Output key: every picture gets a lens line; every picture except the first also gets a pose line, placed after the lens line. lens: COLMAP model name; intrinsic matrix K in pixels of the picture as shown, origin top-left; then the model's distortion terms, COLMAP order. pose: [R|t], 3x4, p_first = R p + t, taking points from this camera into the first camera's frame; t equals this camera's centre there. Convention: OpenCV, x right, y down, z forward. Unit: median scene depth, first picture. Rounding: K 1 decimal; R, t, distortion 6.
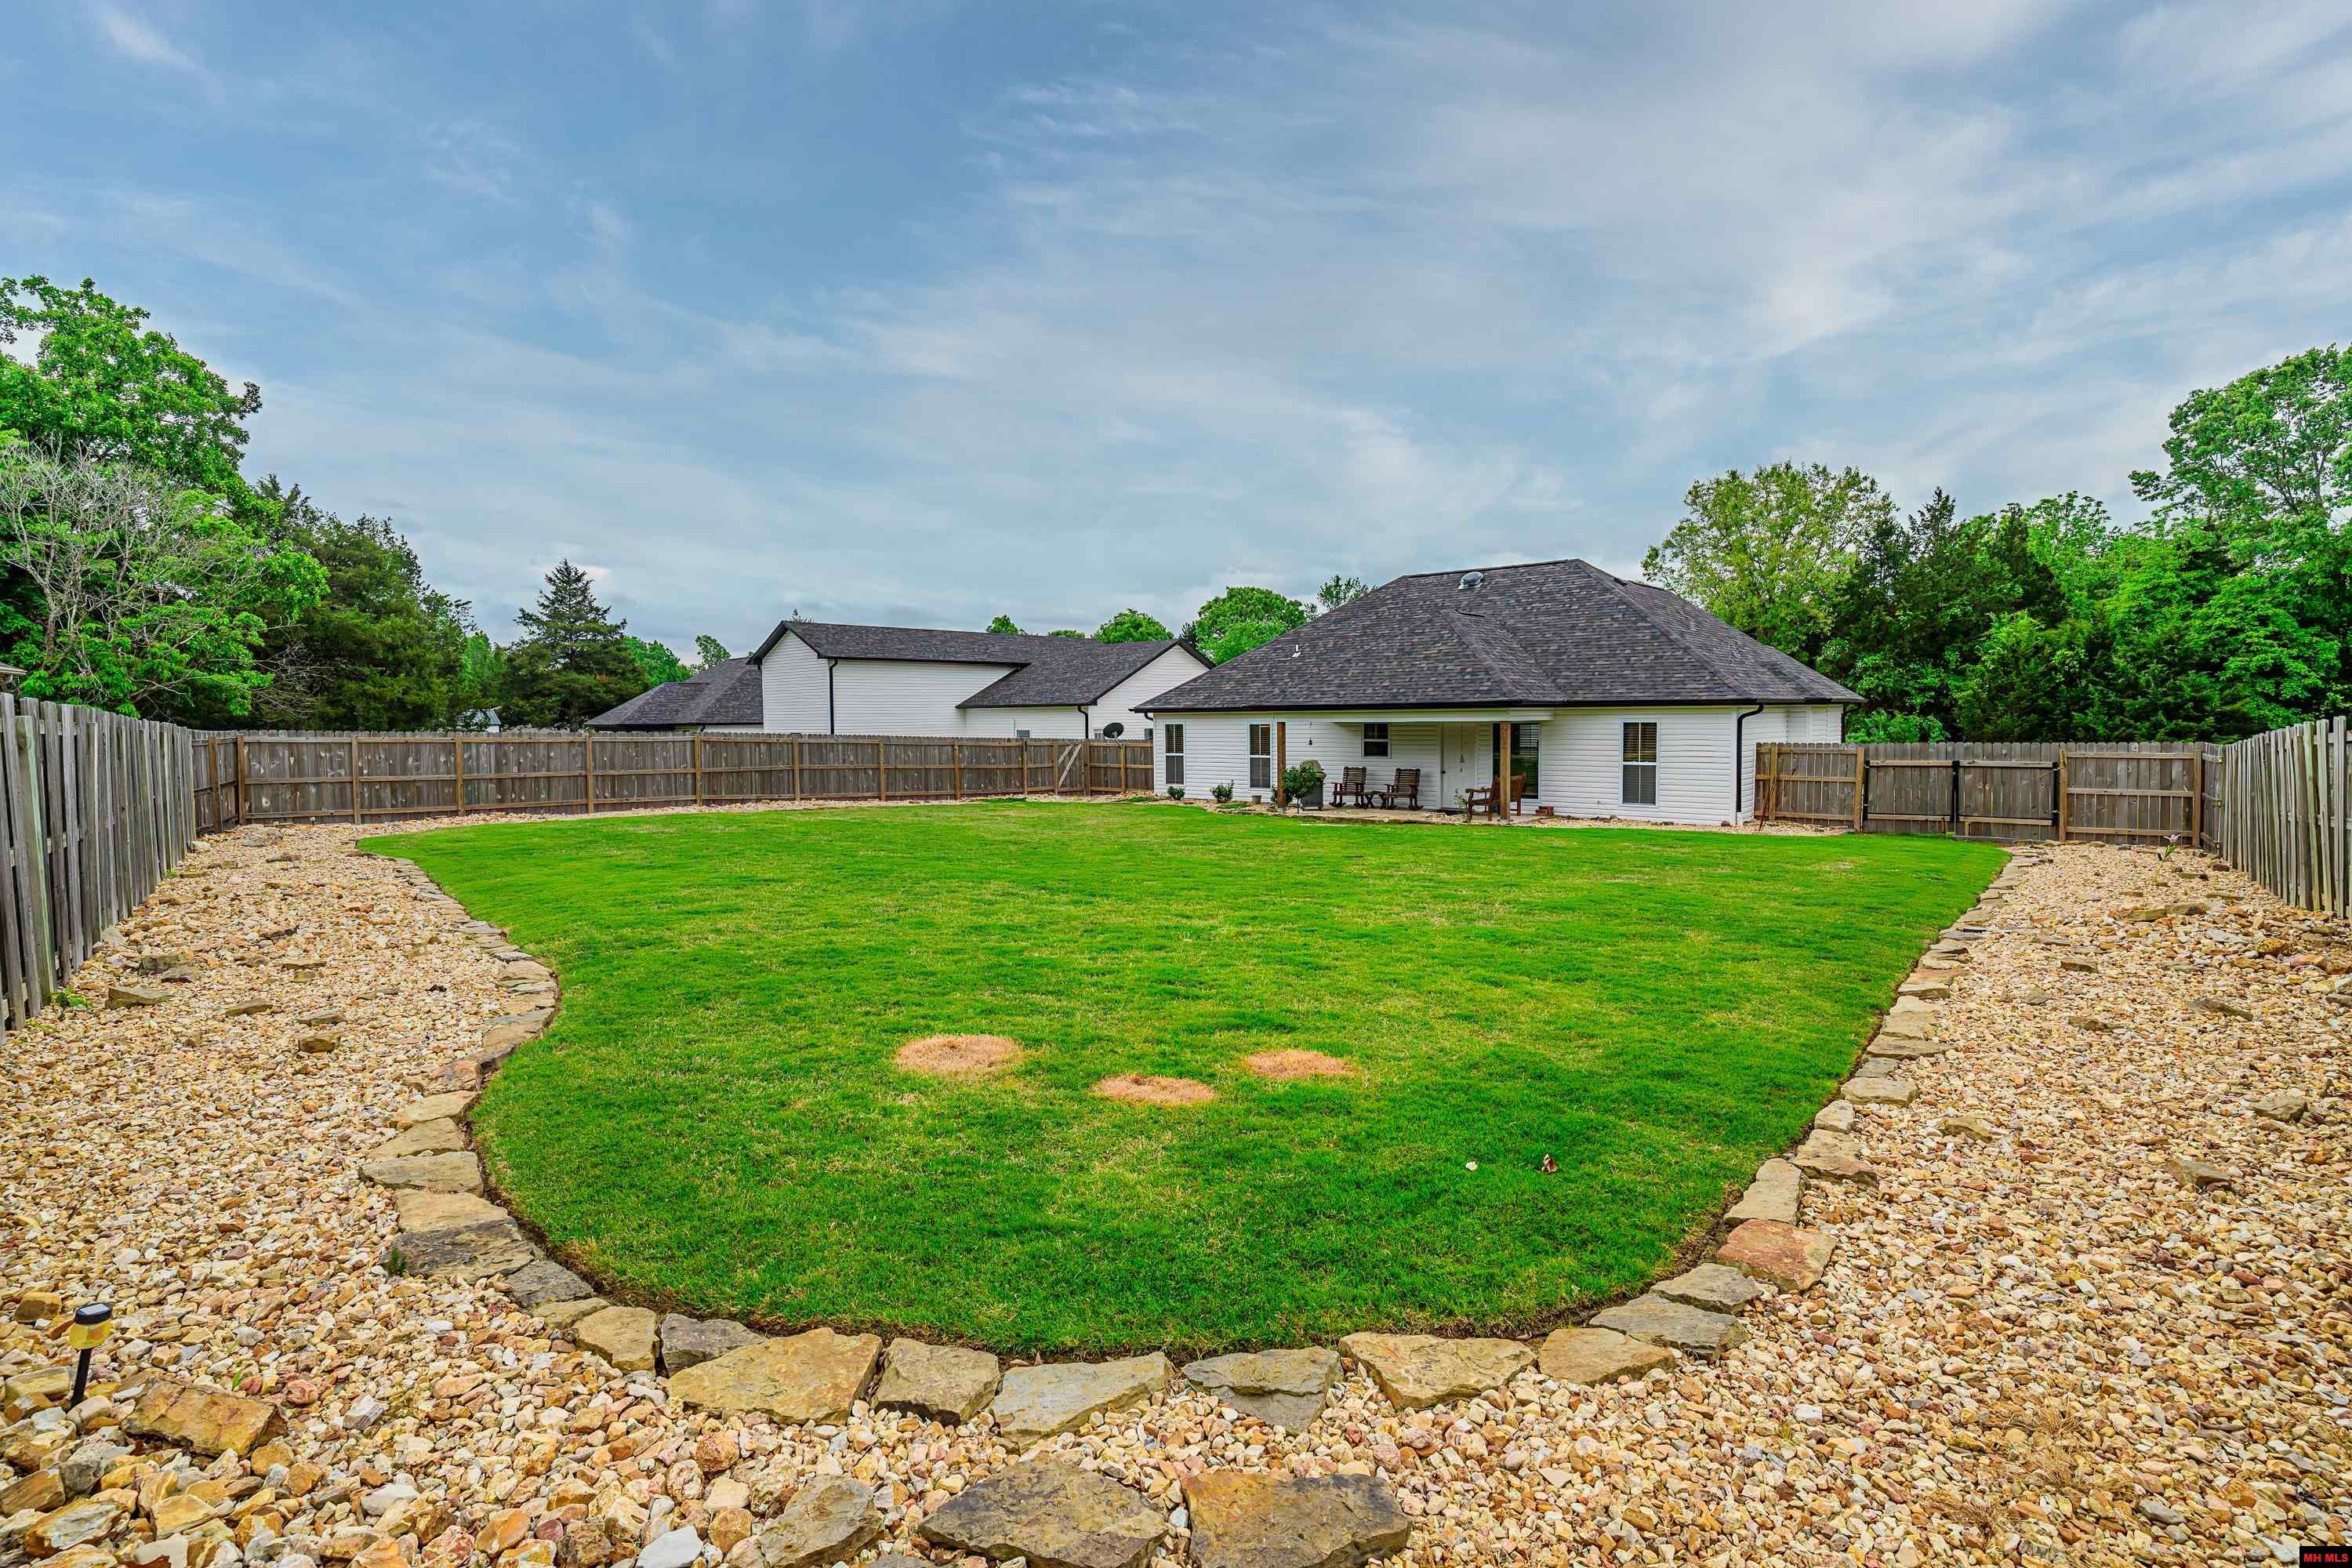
lens RADIAL K [[1142.8, 0, 1175.5], [0, 1142.8, 722.1], [0, 0, 1]] dist [-0.003077, 0.000060]
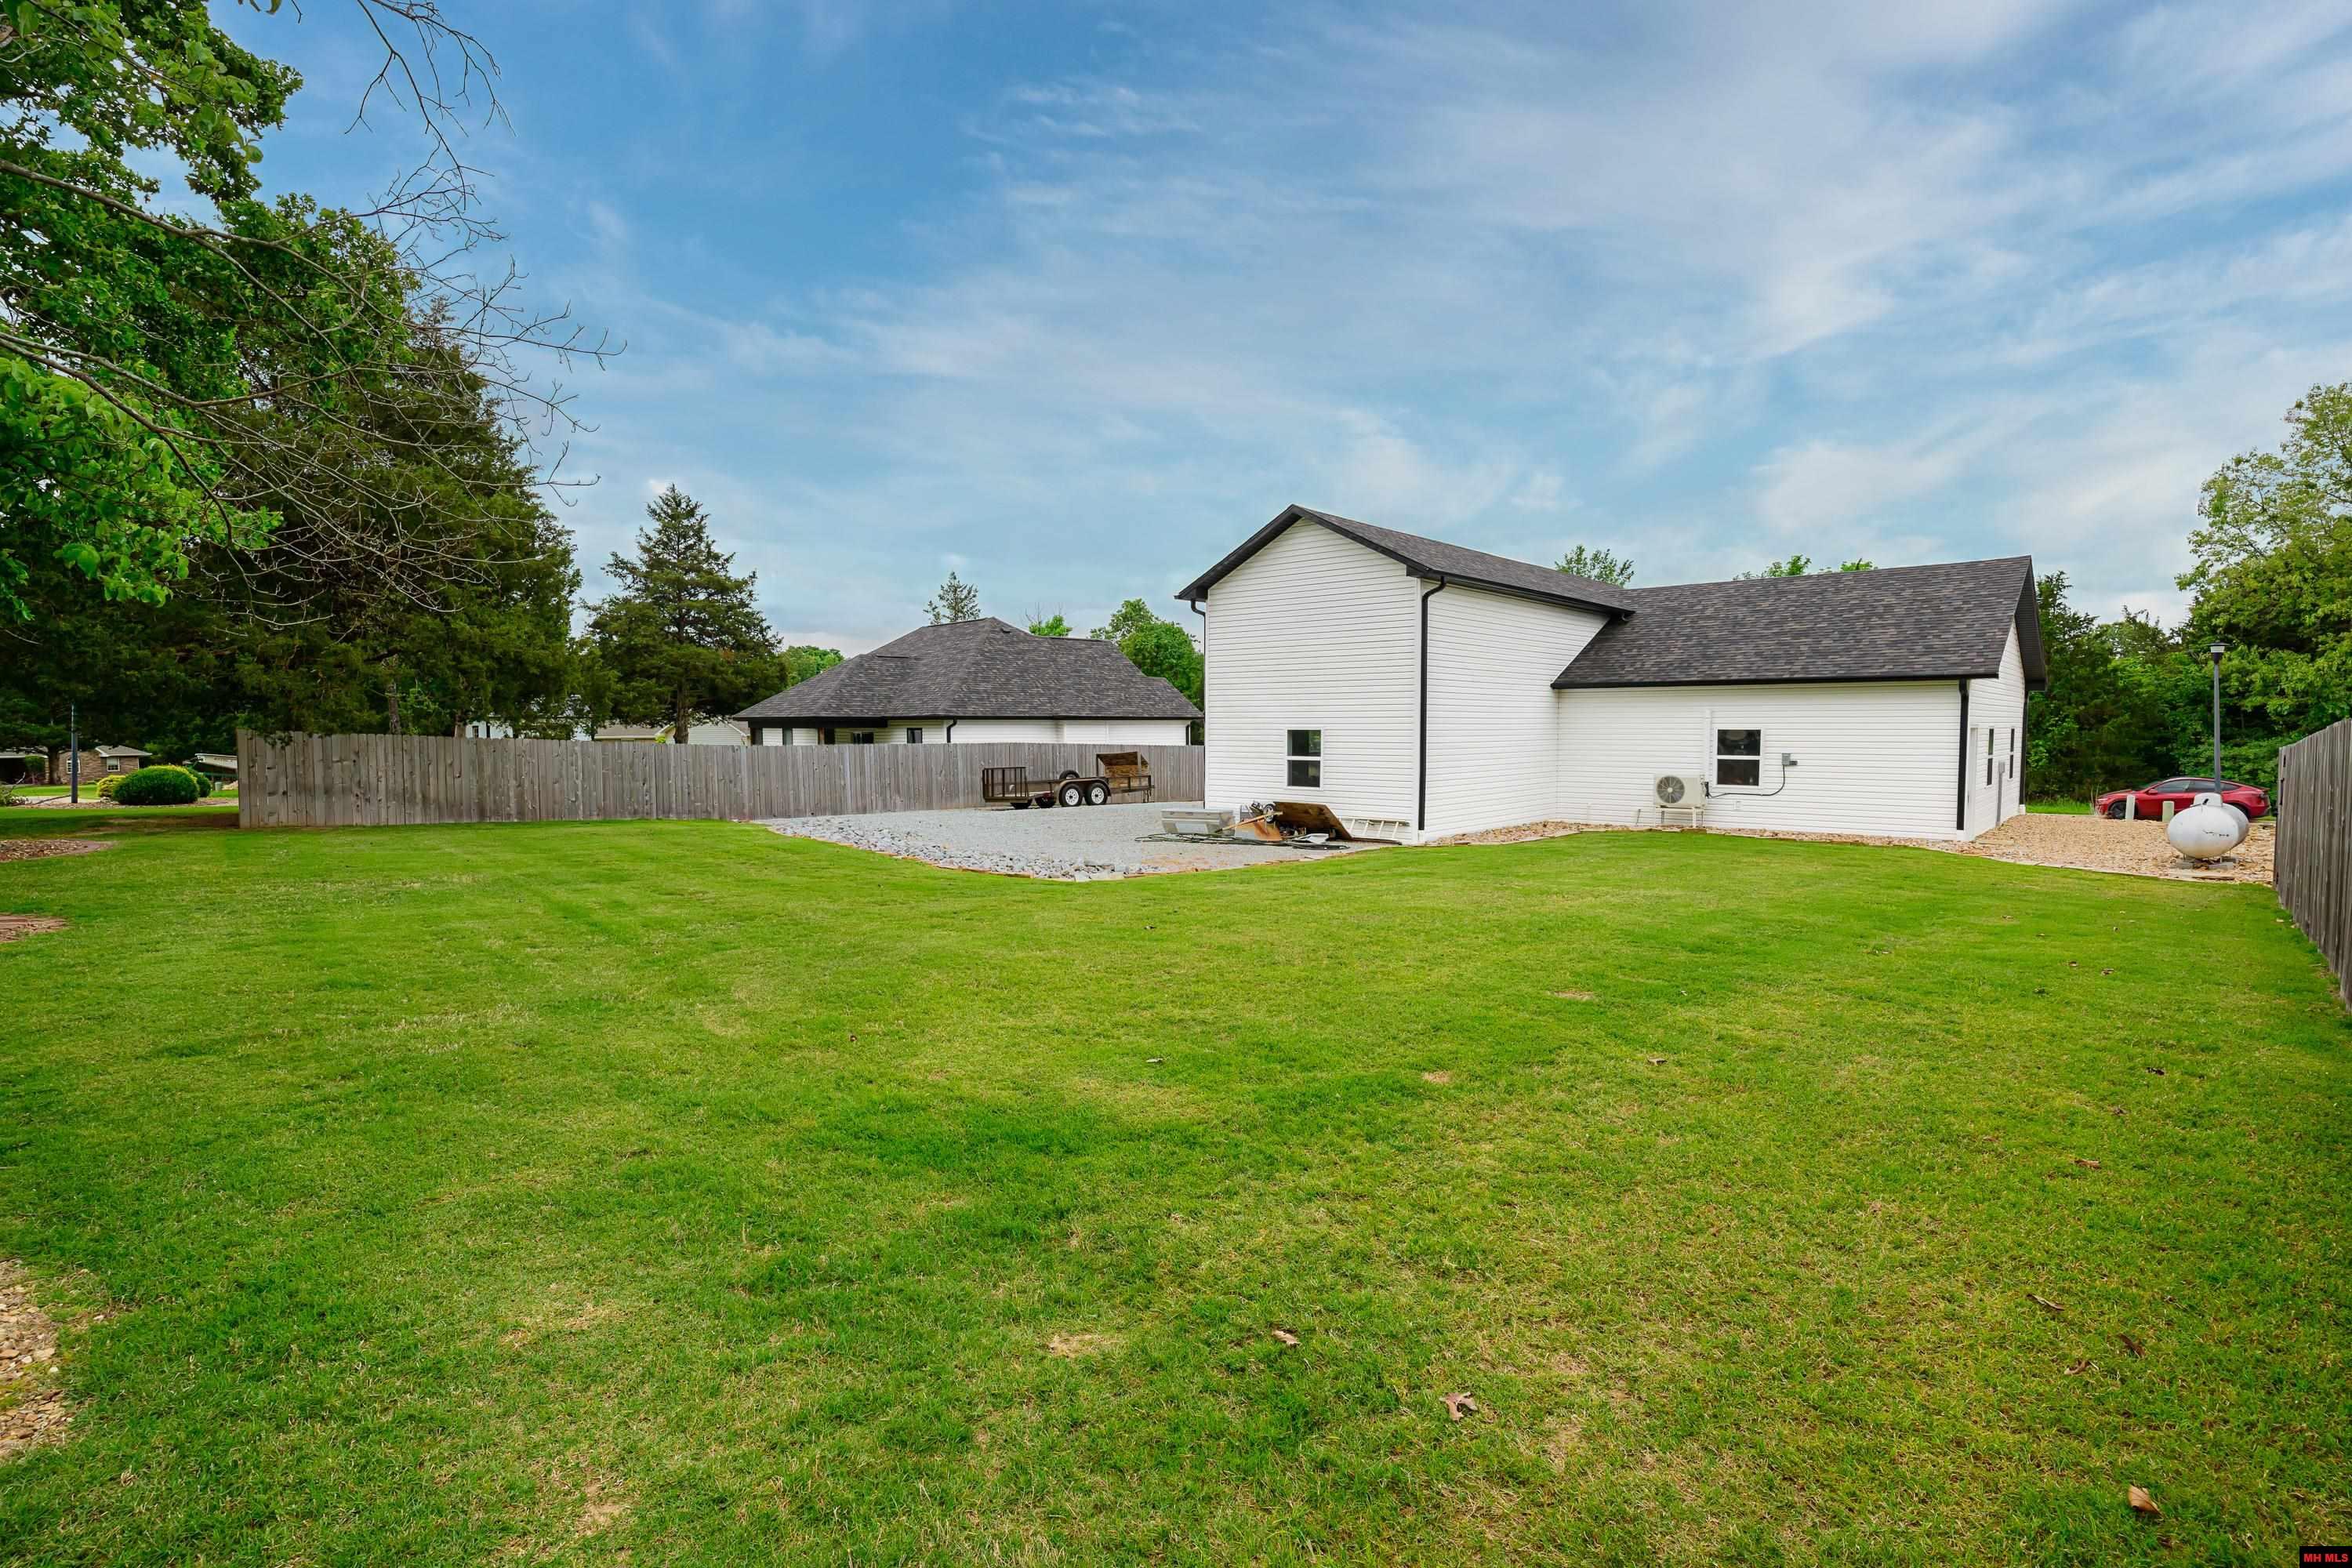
lens RADIAL K [[1078.2, 0, 1131.9], [0, 1078.2, 775.3], [0, 0, 1]] dist [-0.000603, 0.000183]
pose [[0.999932, 0.010814, 0.004291, -0.251548], [-0.010986, 0.999045, 0.042281, 0.005967], [-0.003830, -0.042326, 0.999097, 0.325241]]
